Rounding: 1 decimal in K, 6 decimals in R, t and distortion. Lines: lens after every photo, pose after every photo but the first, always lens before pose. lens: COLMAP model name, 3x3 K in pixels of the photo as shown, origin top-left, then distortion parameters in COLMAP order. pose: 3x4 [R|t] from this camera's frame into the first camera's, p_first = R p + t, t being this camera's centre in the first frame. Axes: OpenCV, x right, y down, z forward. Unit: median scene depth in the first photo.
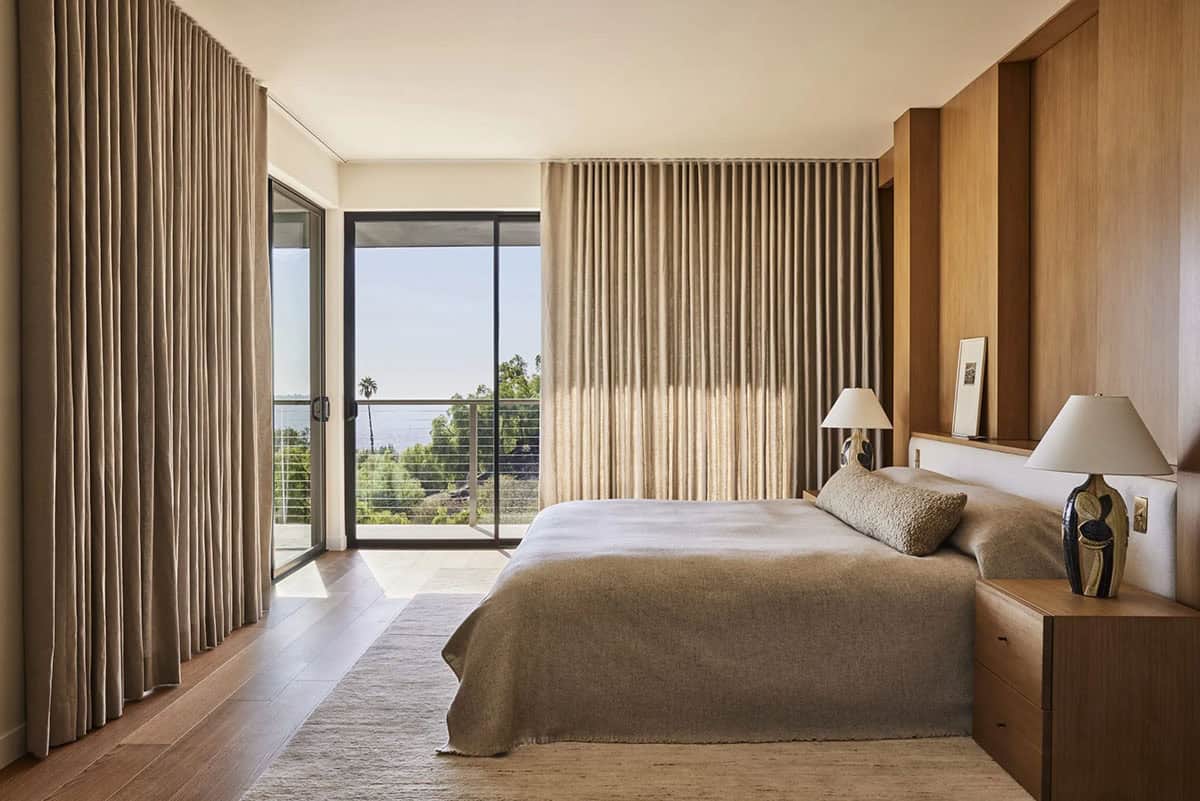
lens RADIAL K [[1025.9, 0, 599.6], [0, 1025.9, 406.4], [0, 0, 1]] dist [0.002667, 0.016876]
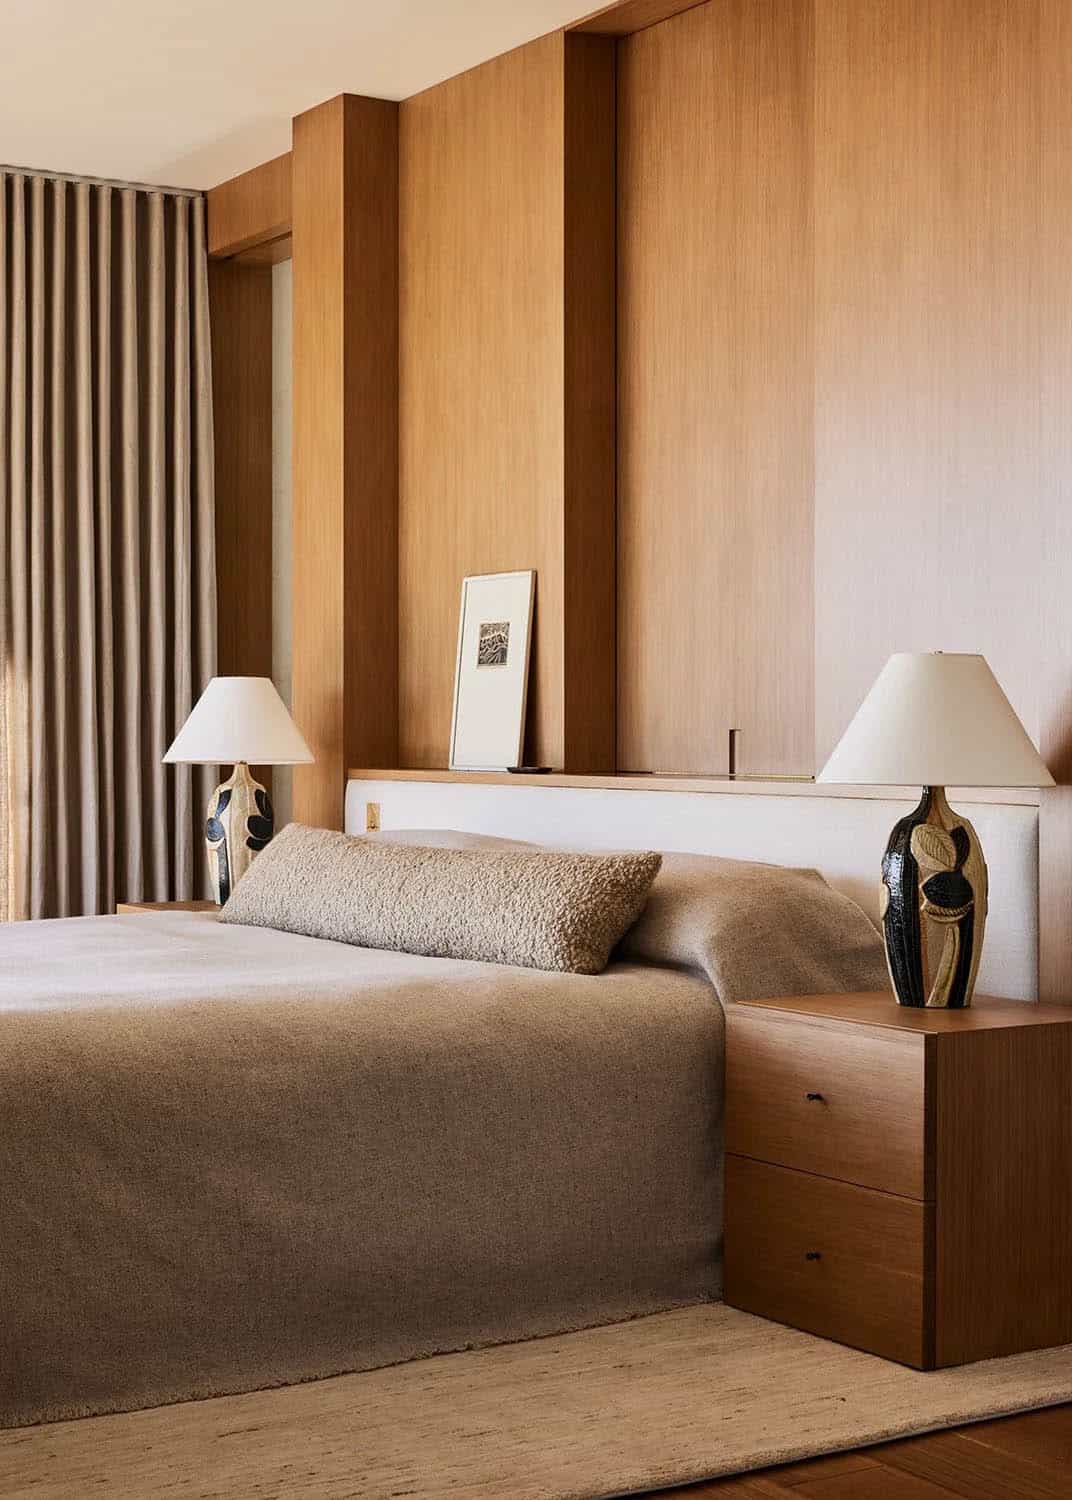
lens RADIAL K [[2416.0, 0, 536.9], [0, 2416.0, 745.4], [0, 0, 1]] dist [0.097493, 0.000000]
pose [[0.849125, -0.006077, 0.528156, -0.353722], [0.014240, 0.999834, -0.011390, 0.045029], [-0.527999, 0.017192, 0.849071, -0.015265]]
